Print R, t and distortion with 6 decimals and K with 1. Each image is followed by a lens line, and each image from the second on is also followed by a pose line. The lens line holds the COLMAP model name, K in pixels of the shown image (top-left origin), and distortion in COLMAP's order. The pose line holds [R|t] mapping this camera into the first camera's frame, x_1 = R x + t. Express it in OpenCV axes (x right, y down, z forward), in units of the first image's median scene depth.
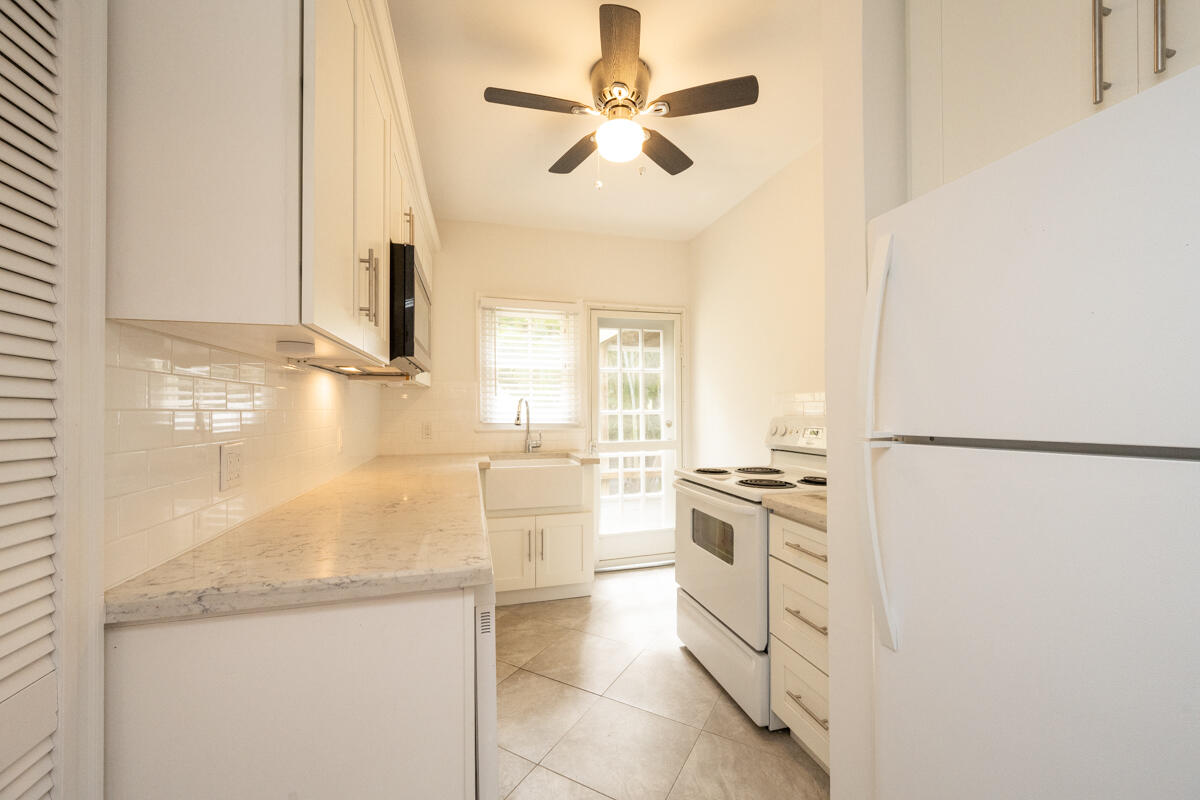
lens RADIAL K [[471.6, 0, 605.2], [0, 471.6, 404.7], [0, 0, 1]] dist [-0.001501, -0.000256]
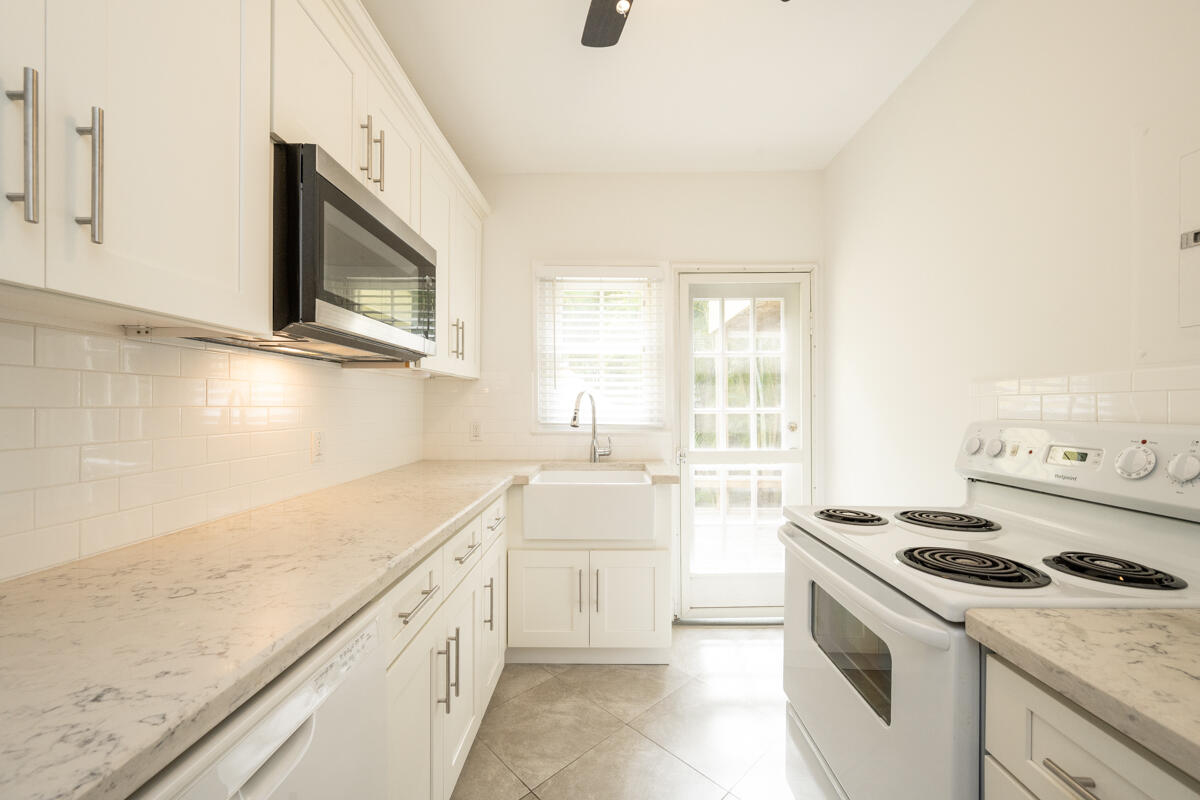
lens RADIAL K [[471.6, 0, 605.2], [0, 471.6, 404.7], [0, 0, 1]] dist [-0.001501, -0.000256]
pose [[0.959811, 0.002945, -0.280633, 0.079673], [-0.000797, 0.999970, 0.007767, 0.001784], [0.280647, -0.007232, 0.959784, 0.288565]]
